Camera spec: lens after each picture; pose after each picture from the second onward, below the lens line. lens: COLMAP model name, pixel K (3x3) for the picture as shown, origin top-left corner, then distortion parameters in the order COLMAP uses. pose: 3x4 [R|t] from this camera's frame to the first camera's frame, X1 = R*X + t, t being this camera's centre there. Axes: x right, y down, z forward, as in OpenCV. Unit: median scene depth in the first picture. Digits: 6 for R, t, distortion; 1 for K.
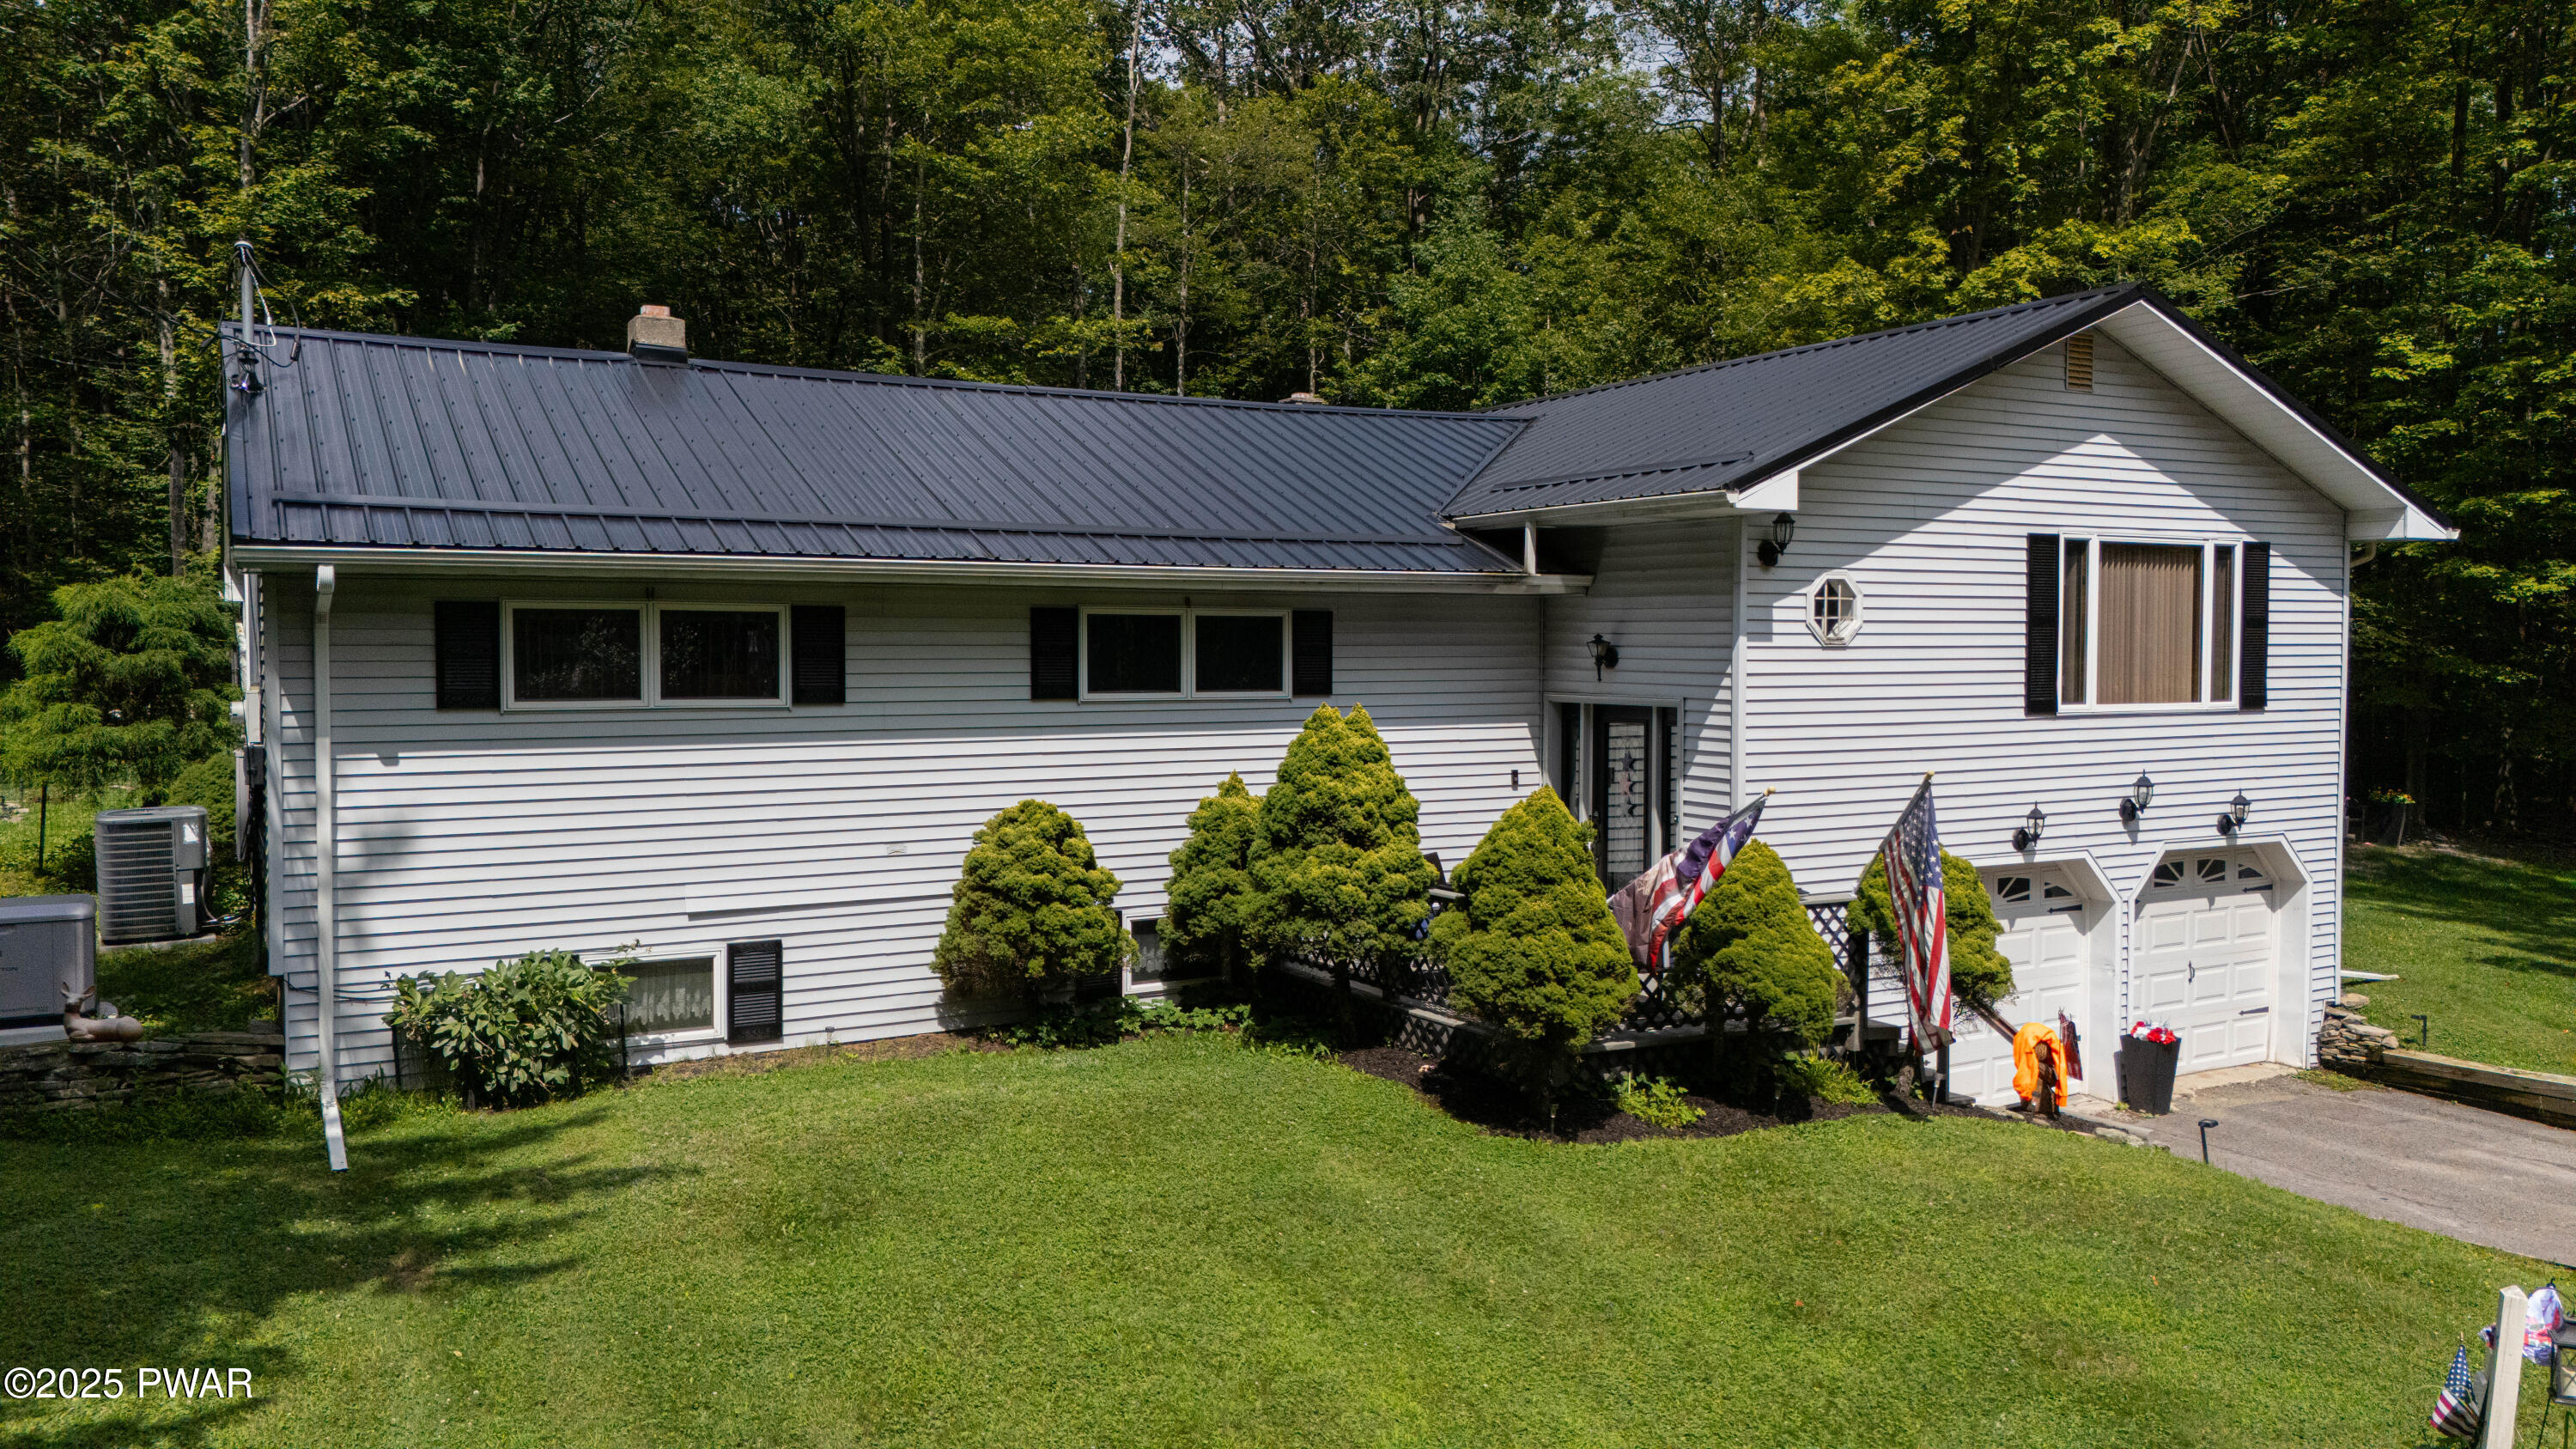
lens RADIAL K [[1900.0, 0, 1290.4], [0, 1900.0, 697.1], [0, 0, 1]] dist [0.054875, -0.001239]
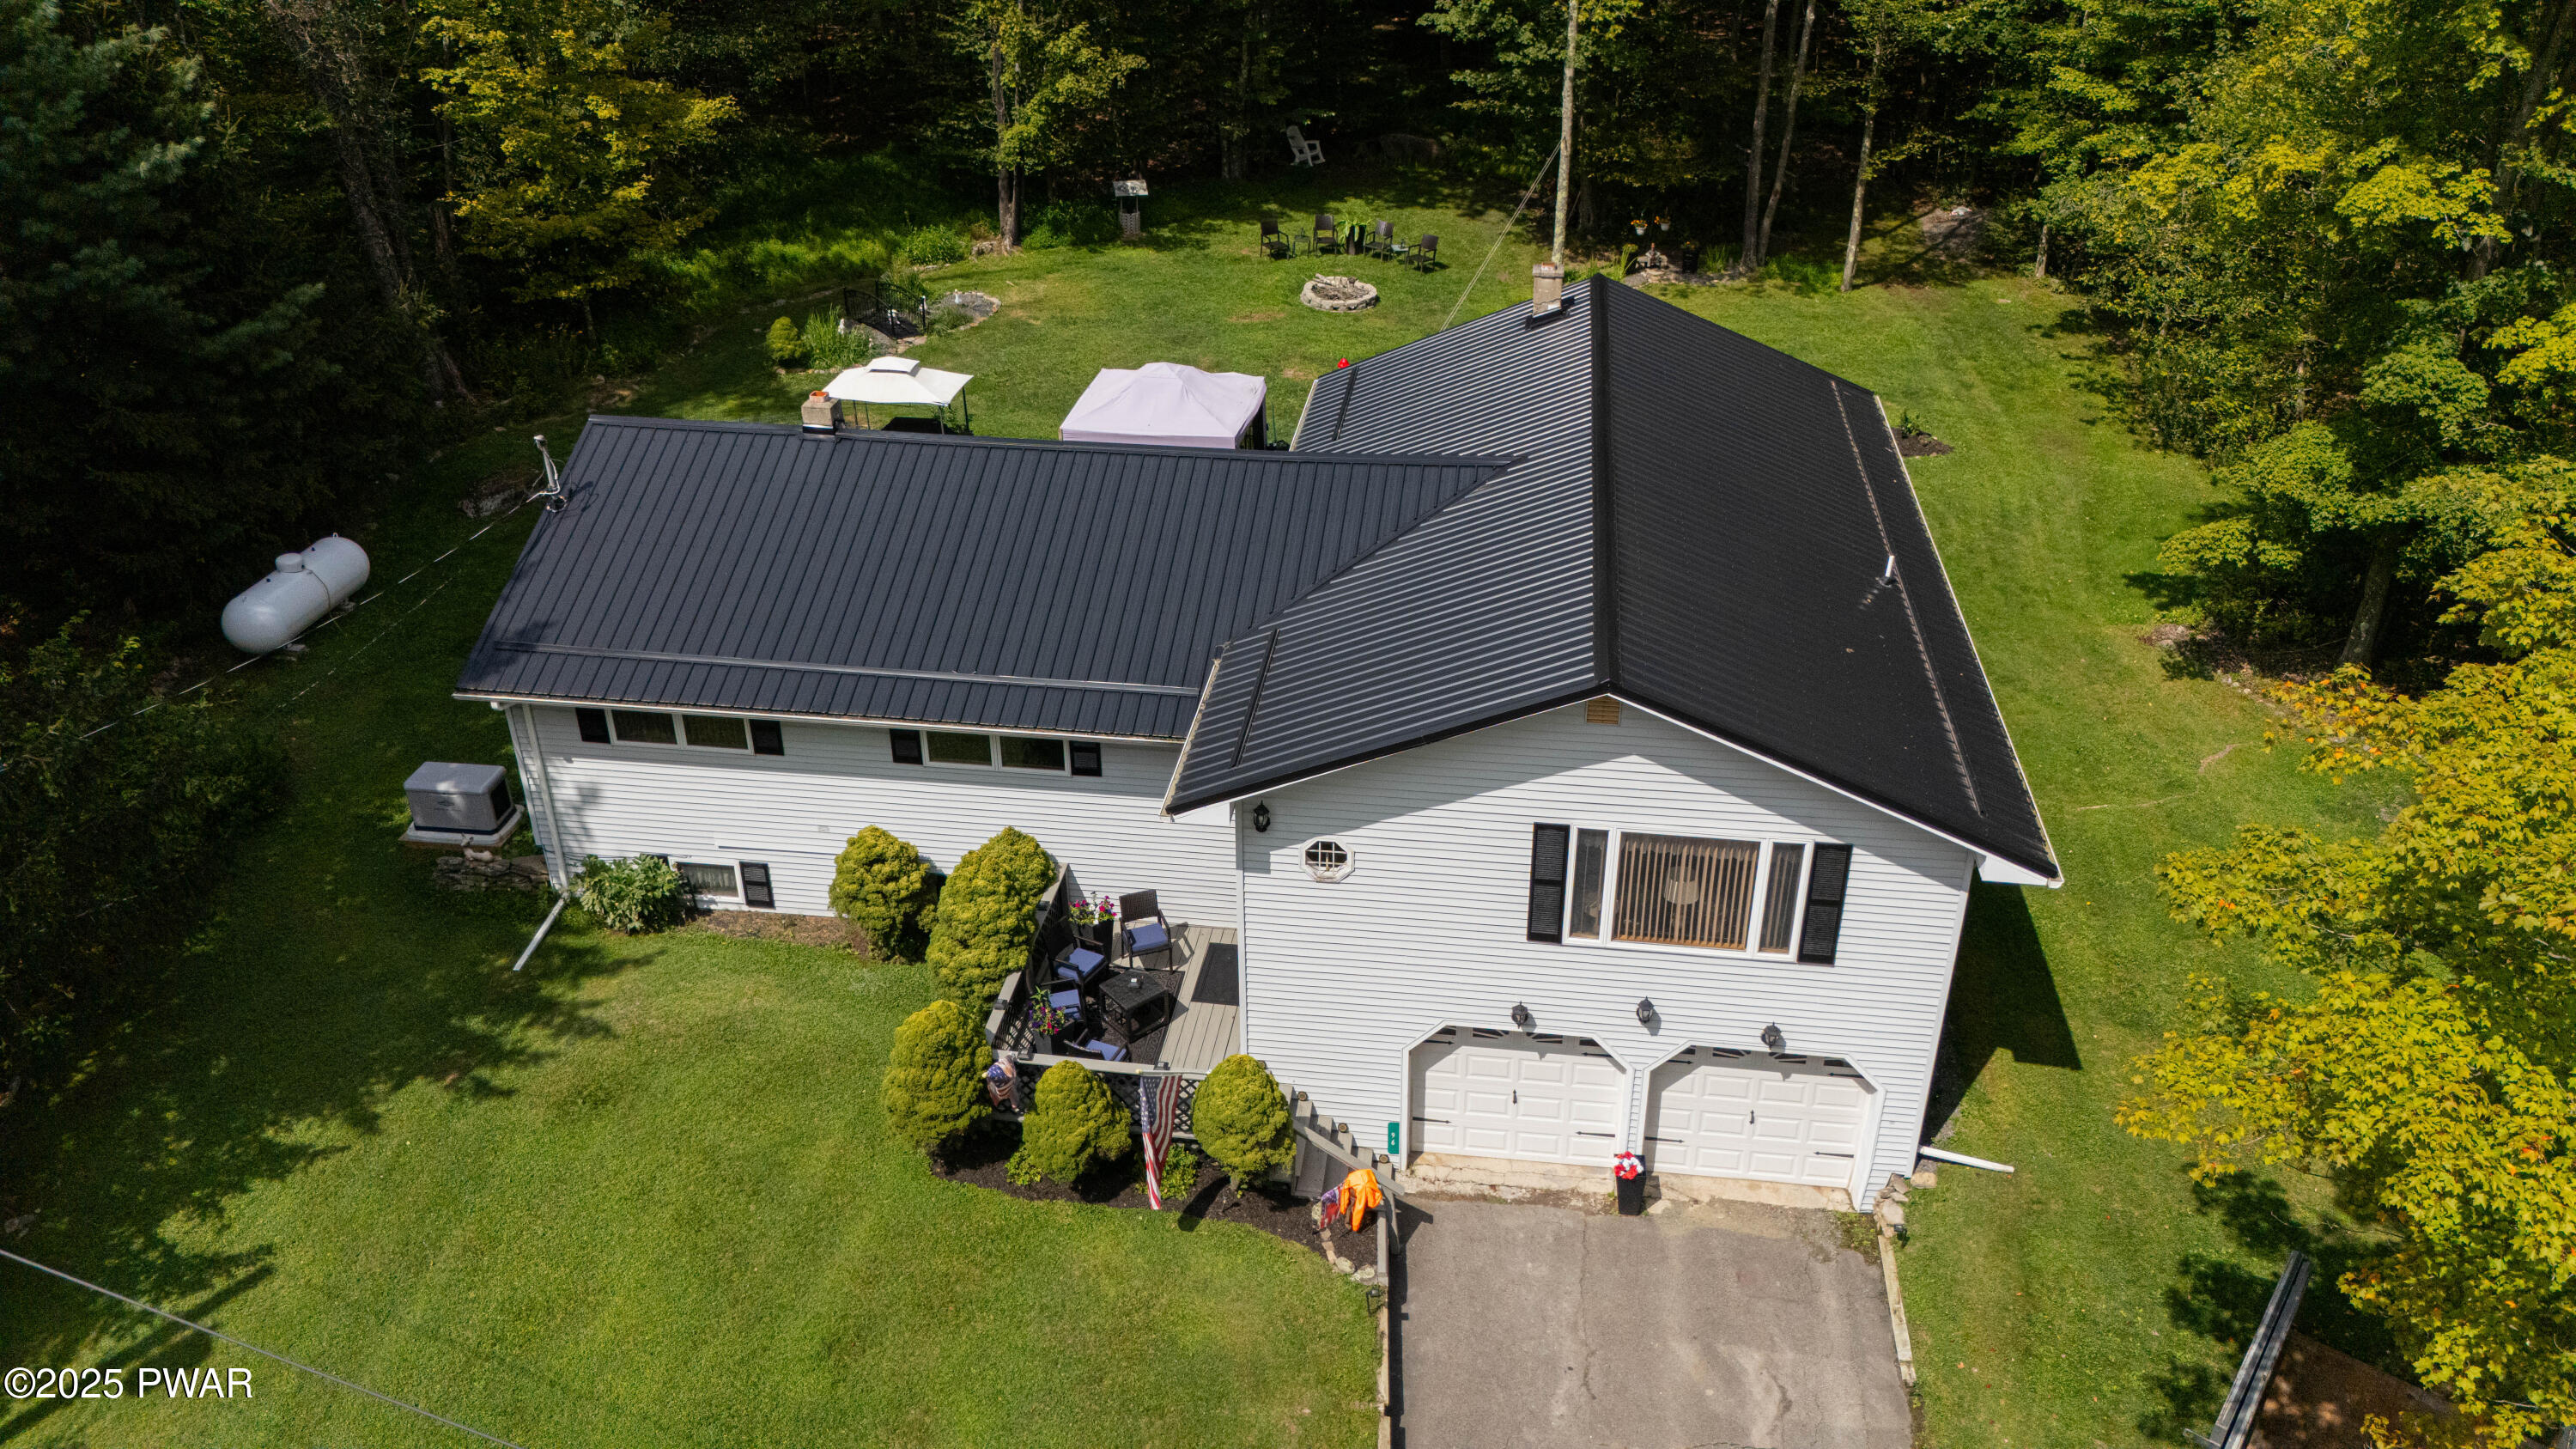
lens RADIAL K [[1903.7, 0, 1289.0], [0, 1903.7, 719.4], [0, 0, 1]] dist [0.095862, -0.106350]
pose [[0.790830, 0.295388, -0.536036, 0.974434], [-0.007634, 0.880516, 0.473955, -0.789570], [0.611989, -0.370726, 0.698593, 0.063429]]
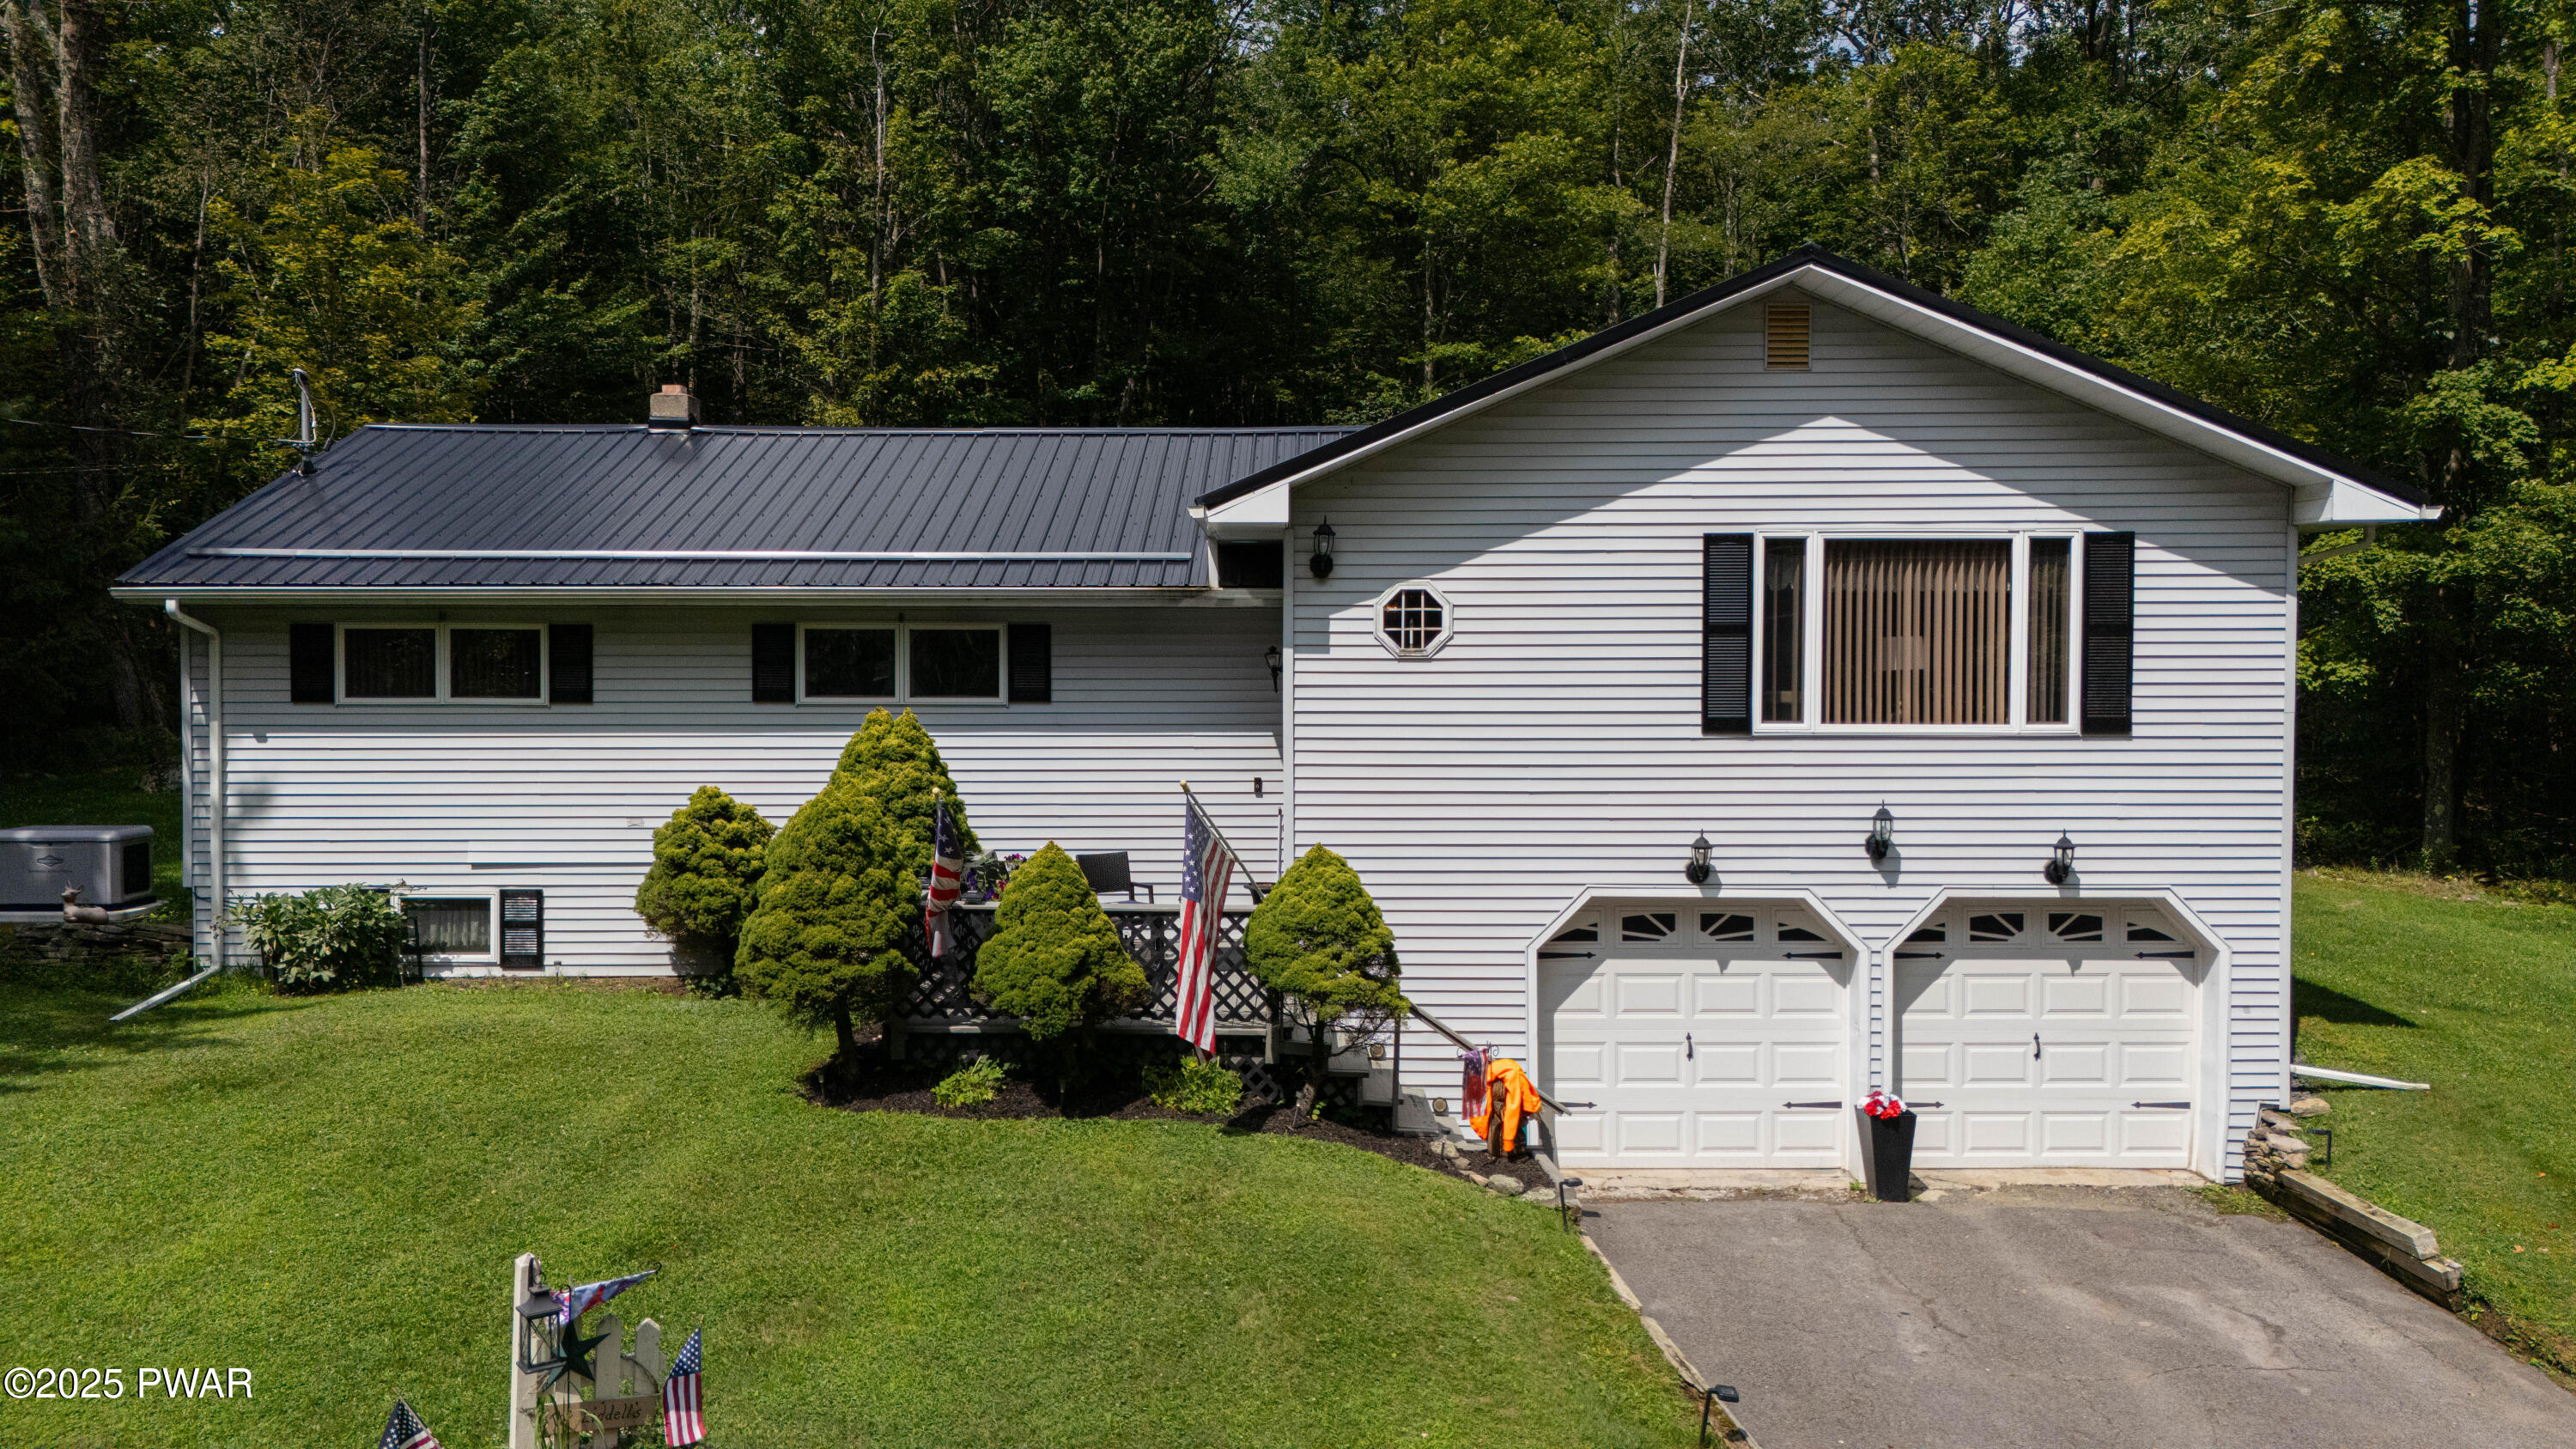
lens RADIAL K [[1900.0, 0, 1290.4], [0, 1900.0, 697.1], [0, 0, 1]] dist [0.054875, -0.001239]
pose [[0.866614, 0.012560, -0.498821, 0.716774], [-0.012884, 0.999913, 0.002792, -0.008956], [0.498813, 0.004008, 0.866700, 0.133655]]
